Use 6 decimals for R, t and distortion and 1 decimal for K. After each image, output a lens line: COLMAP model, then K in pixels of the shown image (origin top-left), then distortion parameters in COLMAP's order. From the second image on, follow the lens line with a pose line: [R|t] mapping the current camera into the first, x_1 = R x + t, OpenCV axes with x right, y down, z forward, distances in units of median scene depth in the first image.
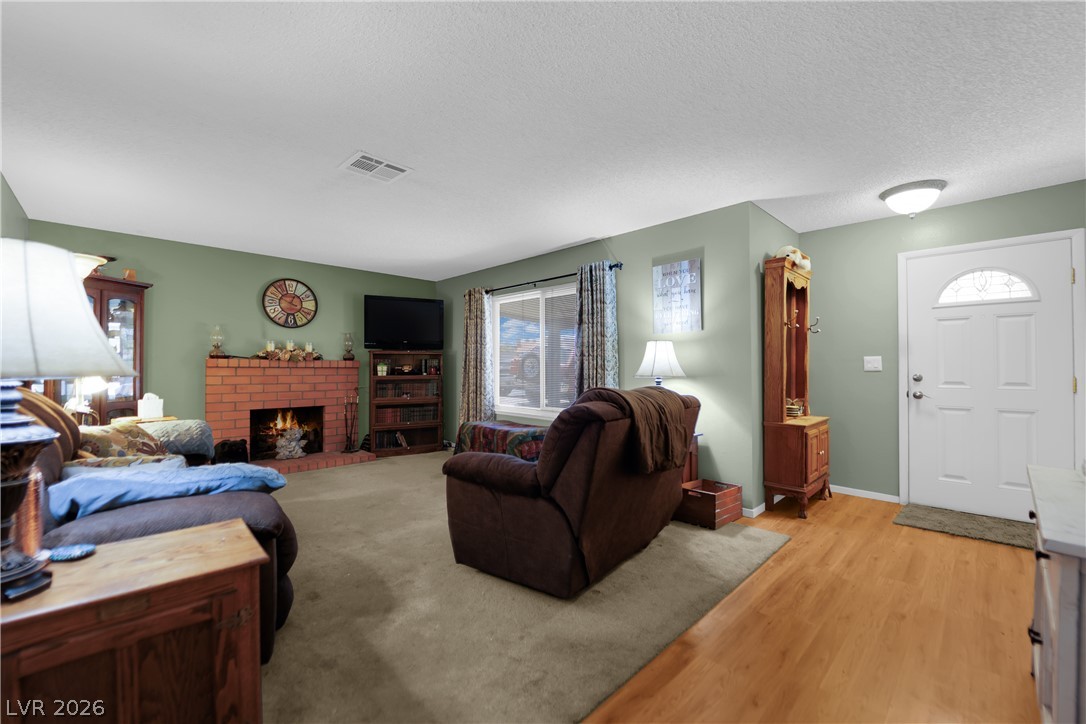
lens RADIAL K [[439.3, 0, 543.0], [0, 439.3, 362.0], [0, 0, 1]] dist [-0.001828, -0.006846]
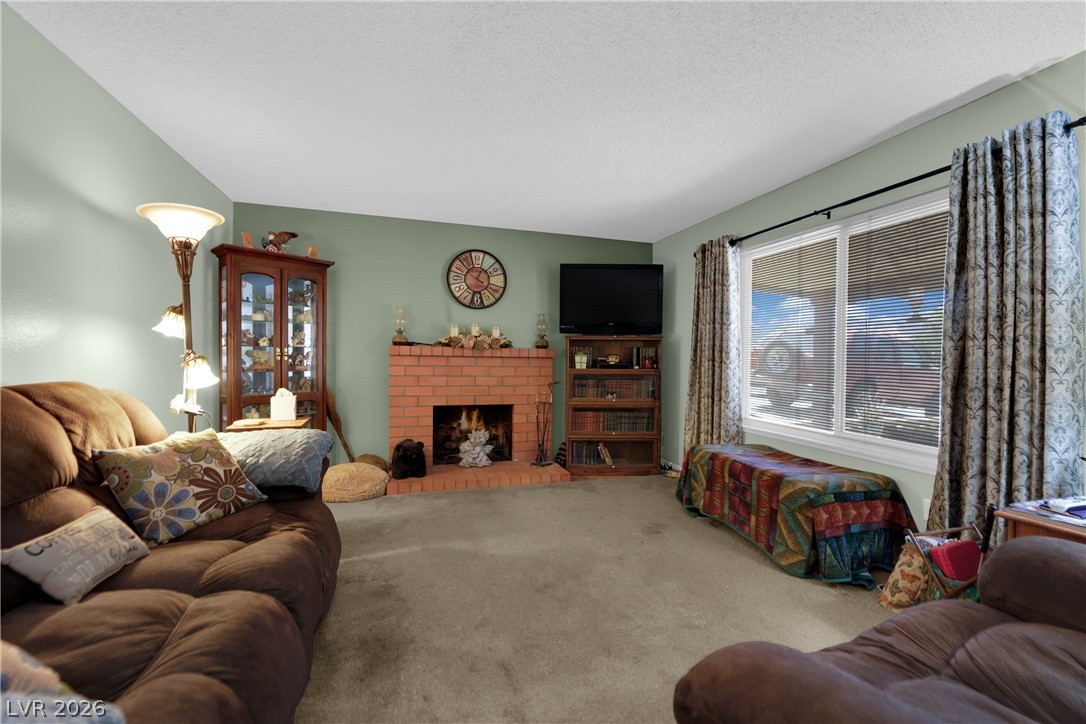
lens RADIAL K [[439.3, 0, 543.0], [0, 439.3, 362.0], [0, 0, 1]] dist [-0.001828, -0.006846]
pose [[0.886948, 0.016113, -0.461588, -0.079827], [-0.005955, 0.999707, 0.023454, 0.002307], [0.461831, -0.018054, 0.886784, 0.320728]]
